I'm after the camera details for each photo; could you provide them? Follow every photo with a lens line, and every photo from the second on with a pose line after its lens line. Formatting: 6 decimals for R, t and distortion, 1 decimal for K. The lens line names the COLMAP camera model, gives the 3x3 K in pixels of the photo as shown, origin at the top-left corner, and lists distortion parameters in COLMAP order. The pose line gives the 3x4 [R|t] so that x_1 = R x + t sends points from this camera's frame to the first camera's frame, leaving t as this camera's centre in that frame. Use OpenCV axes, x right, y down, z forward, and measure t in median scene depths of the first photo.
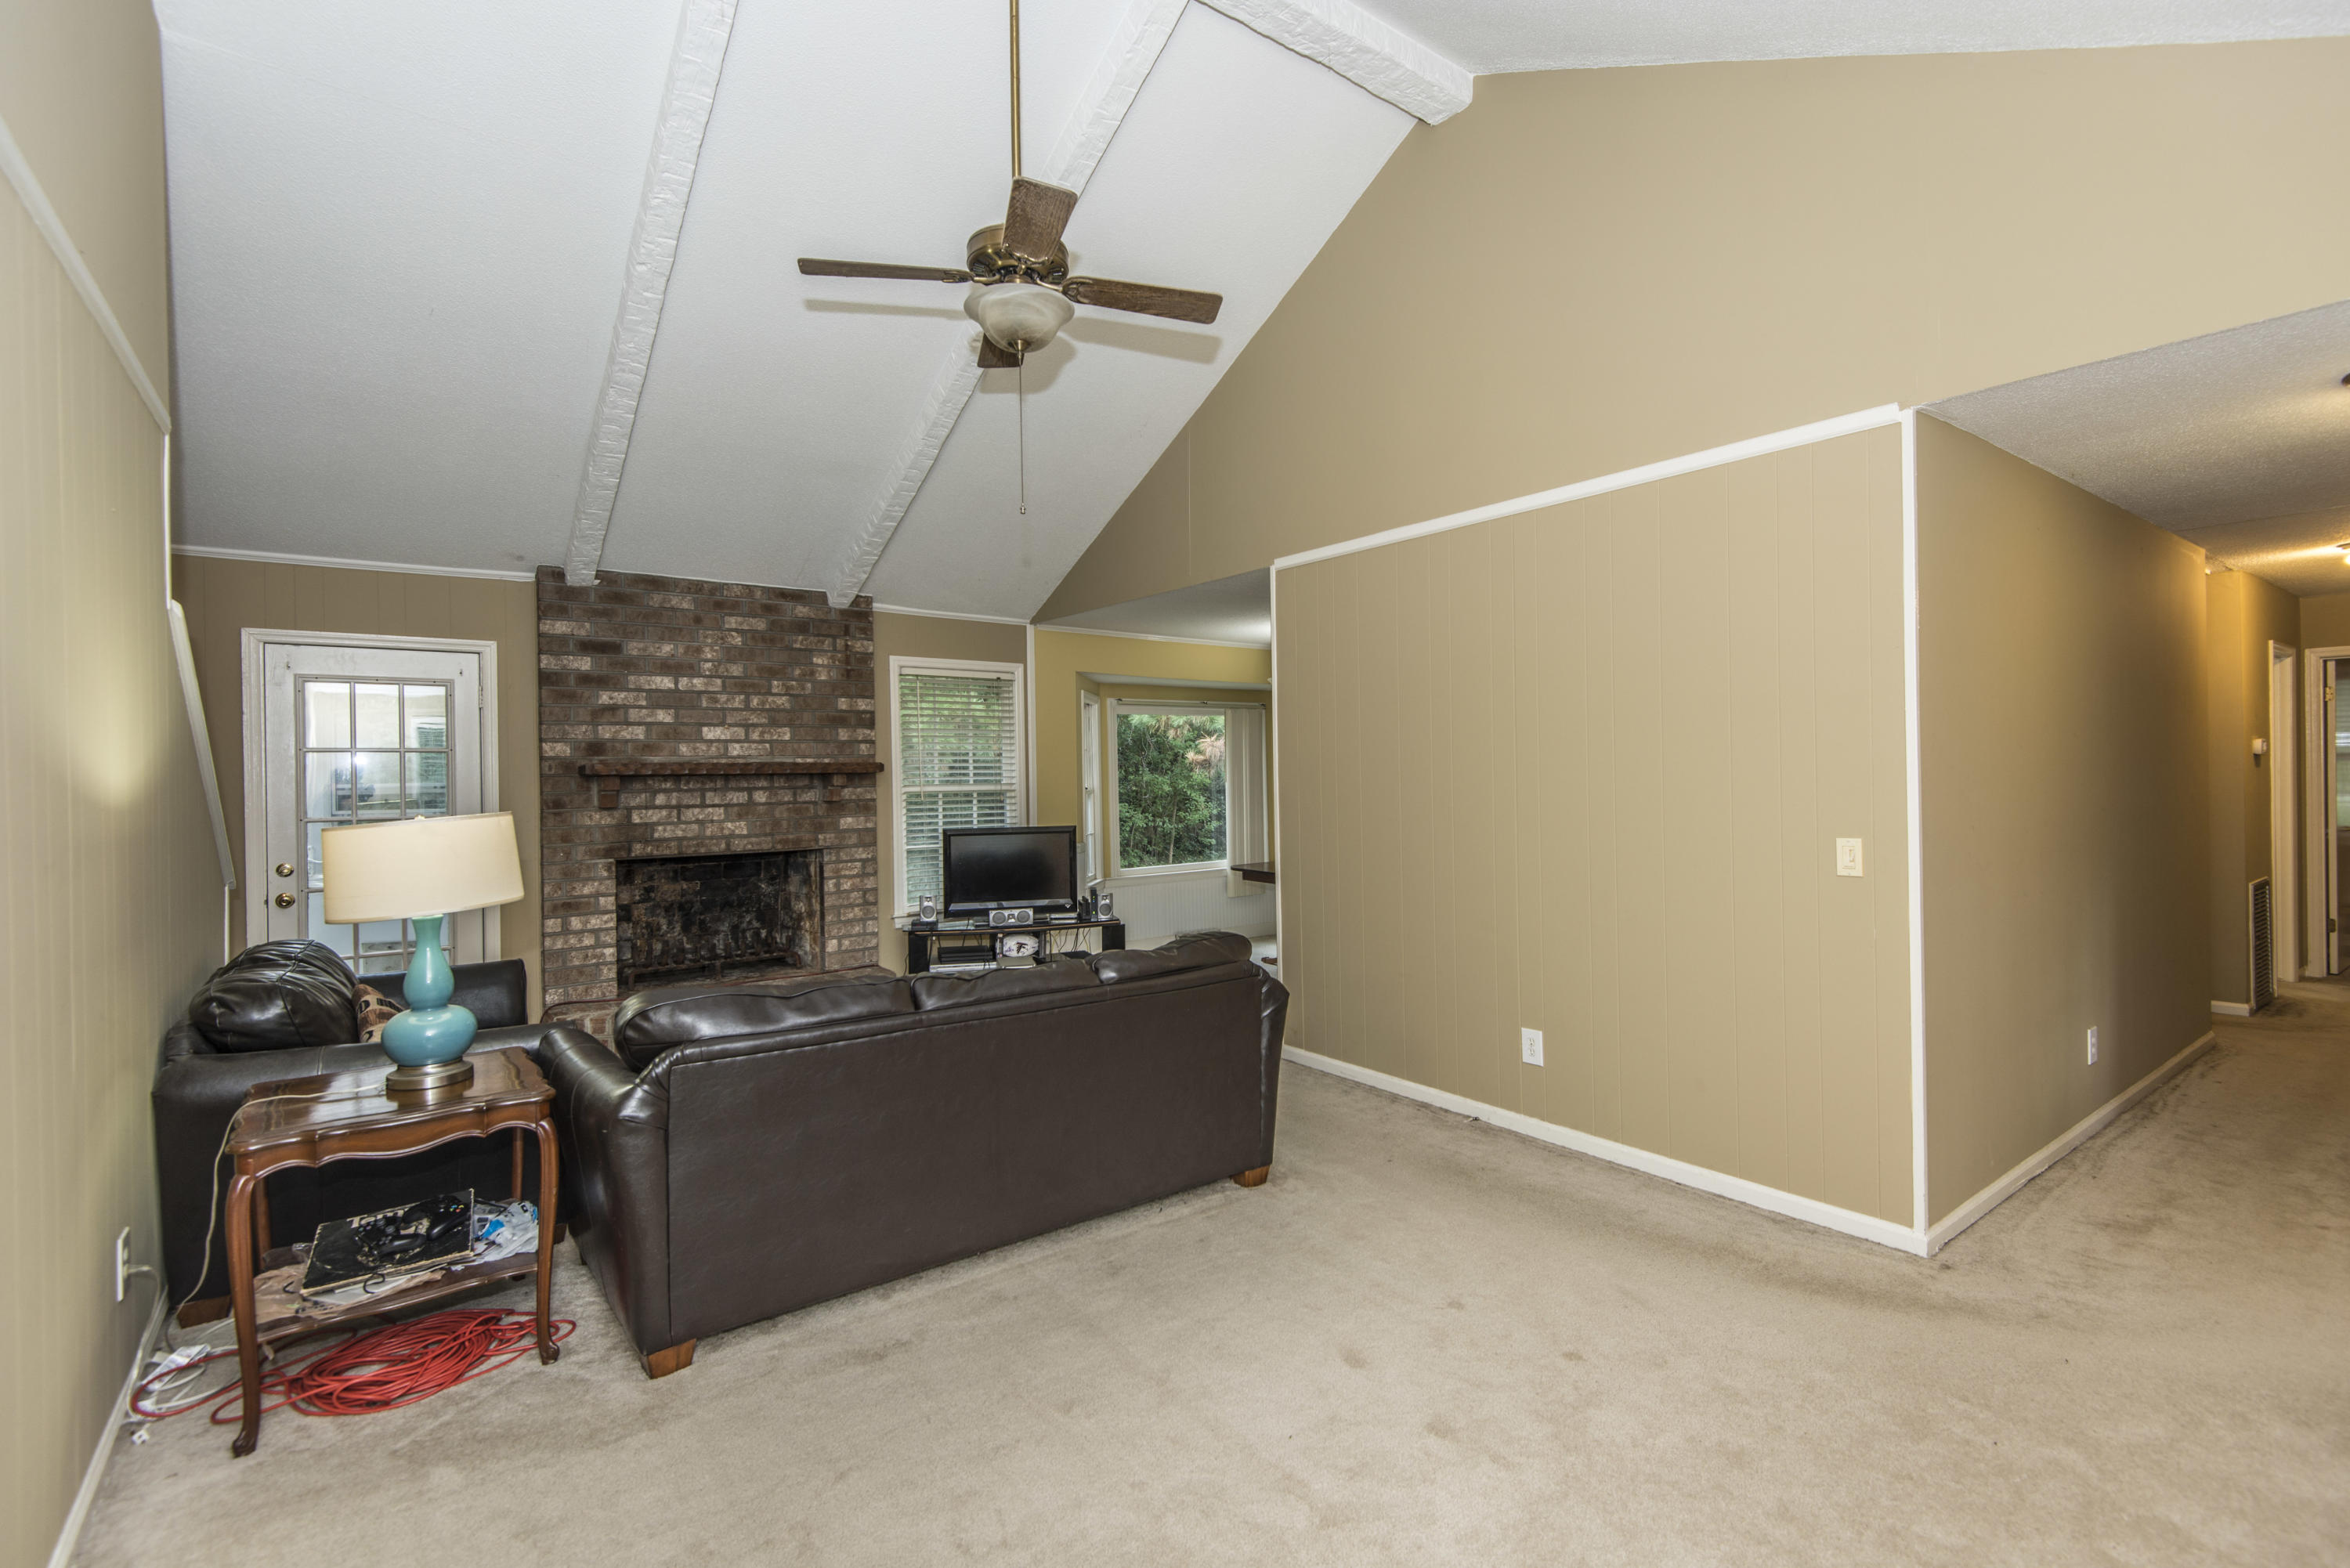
lens RADIAL K [[1043.1, 0, 1176.4], [0, 1043.1, 776.7], [0, 0, 1]] dist [0.039014, -0.029042]
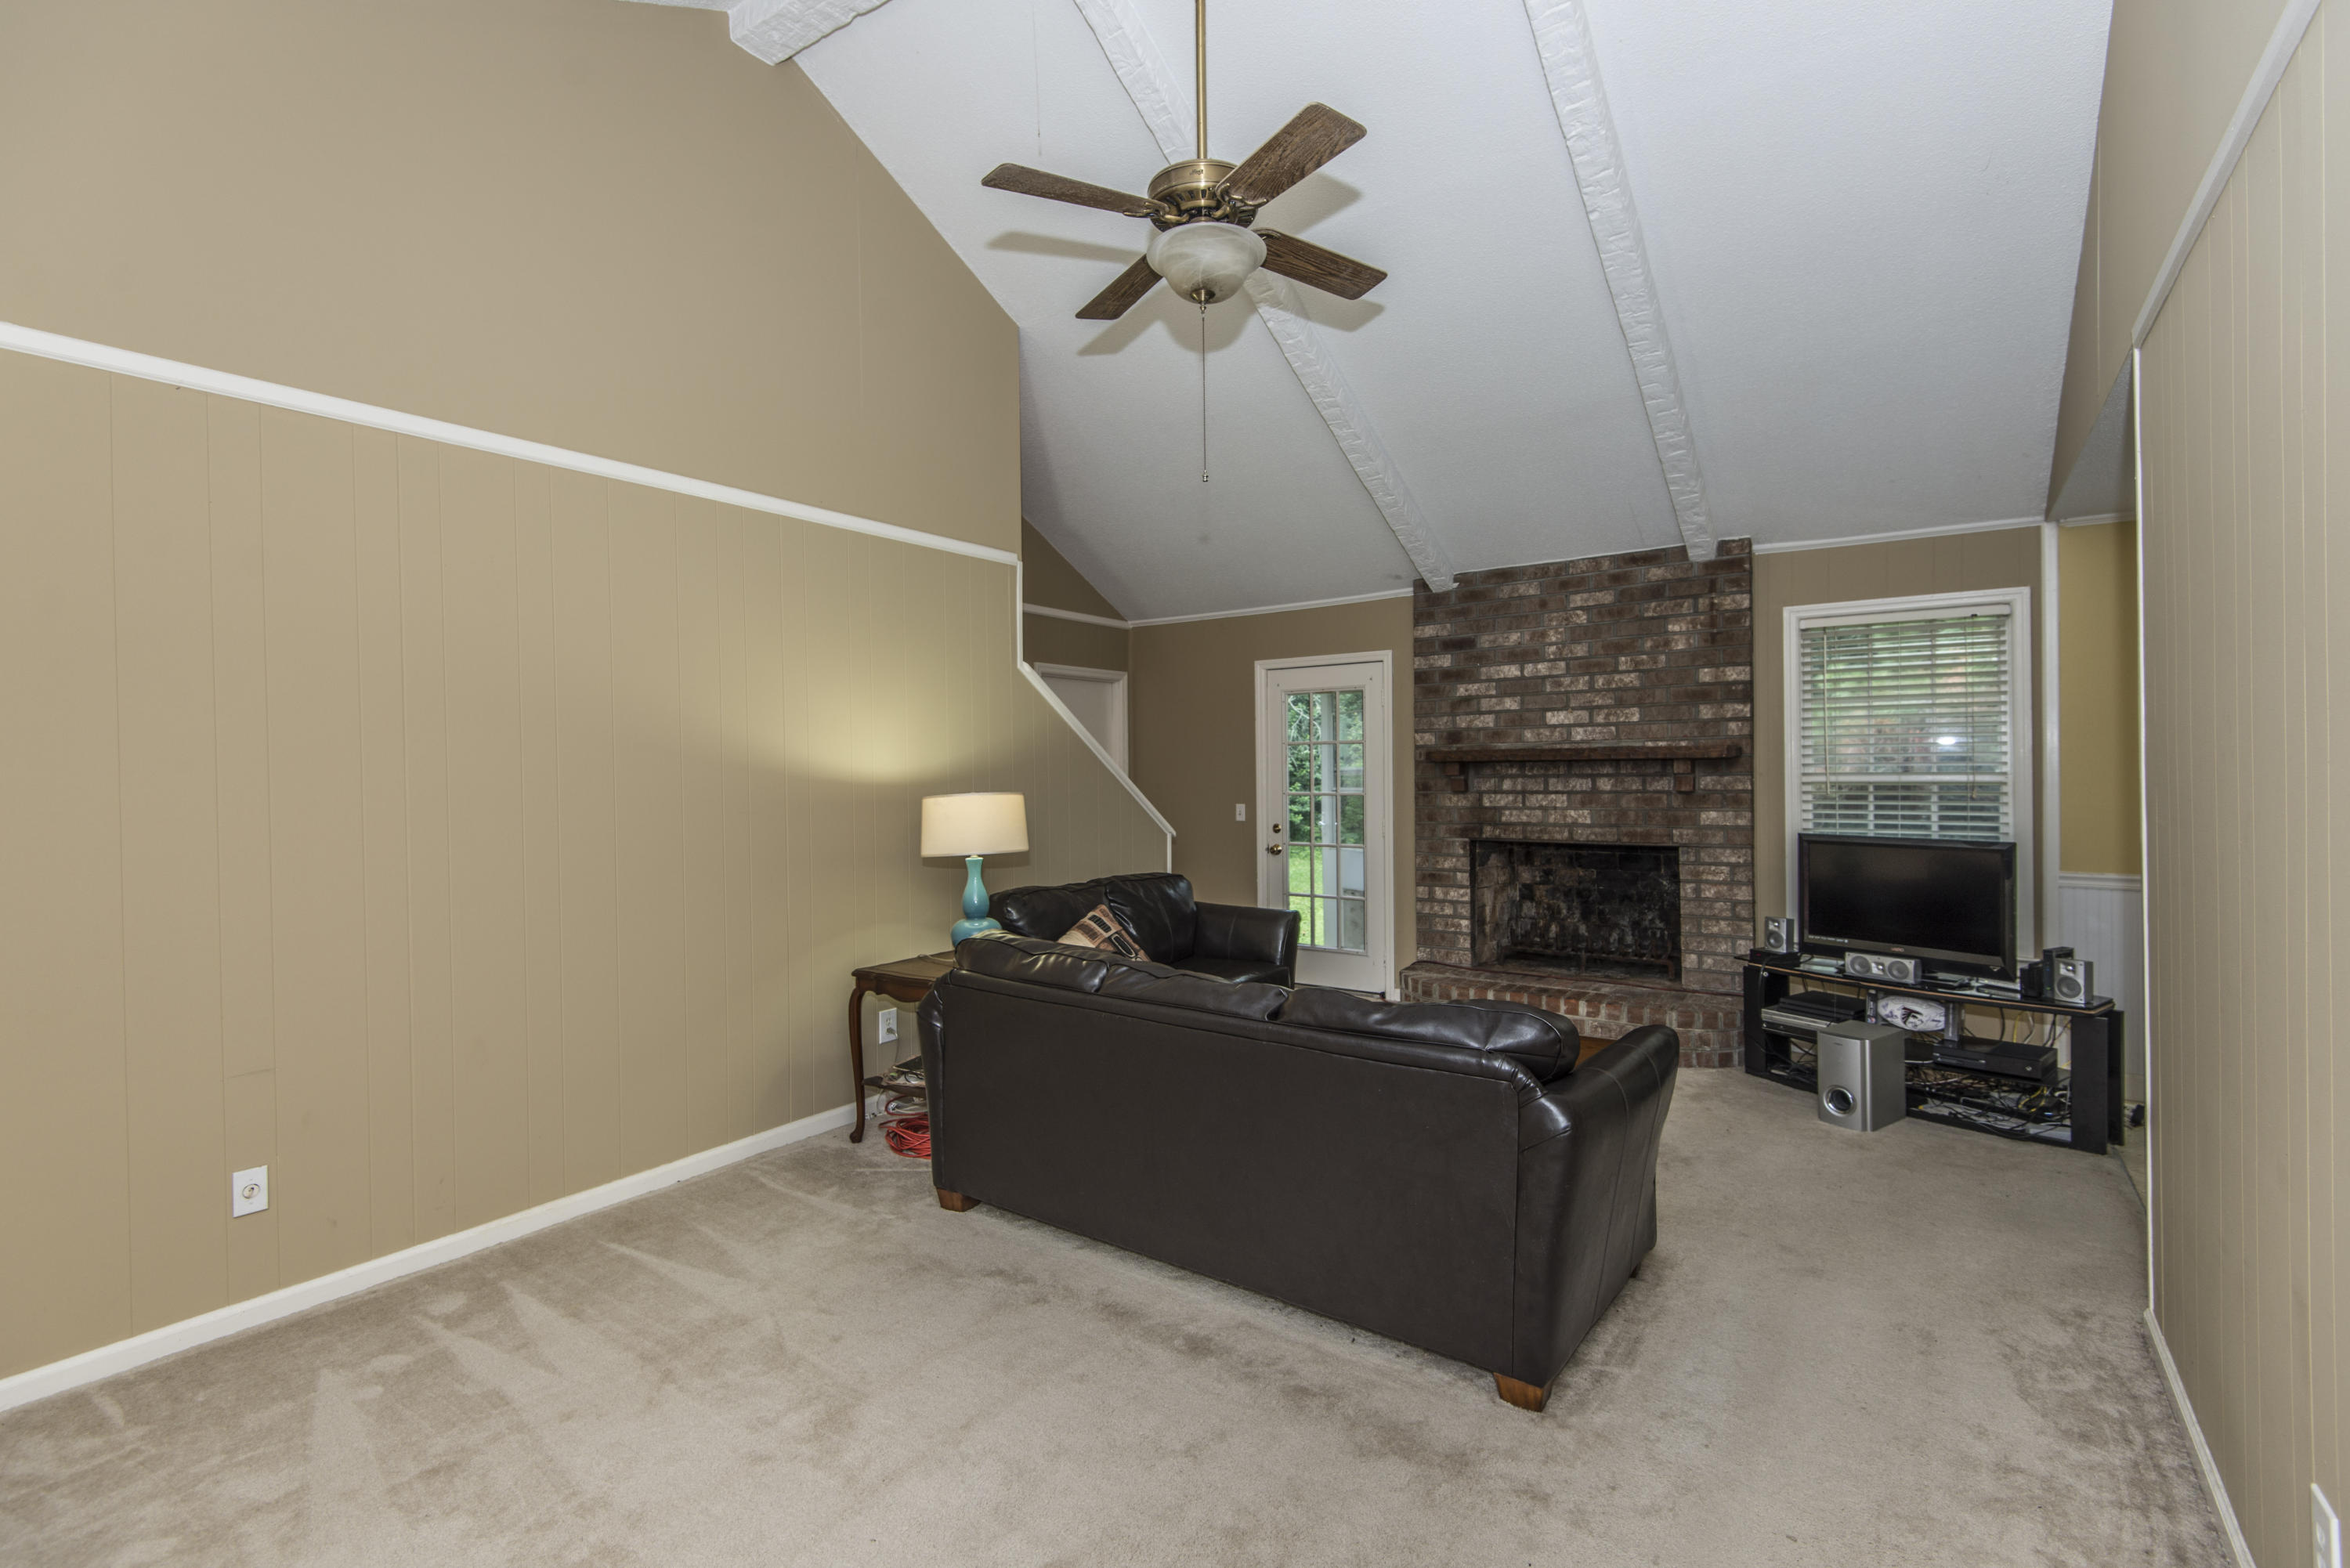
lens RADIAL K [[1043.1, 0, 1176.4], [0, 1043.1, 776.7], [0, 0, 1]] dist [0.039014, -0.029042]
pose [[0.309195, 0.016282, -0.950859, 0.372765], [0.004535, 0.999817, 0.018595, -0.006564], [0.950988, -0.010062, 0.309064, 0.359720]]
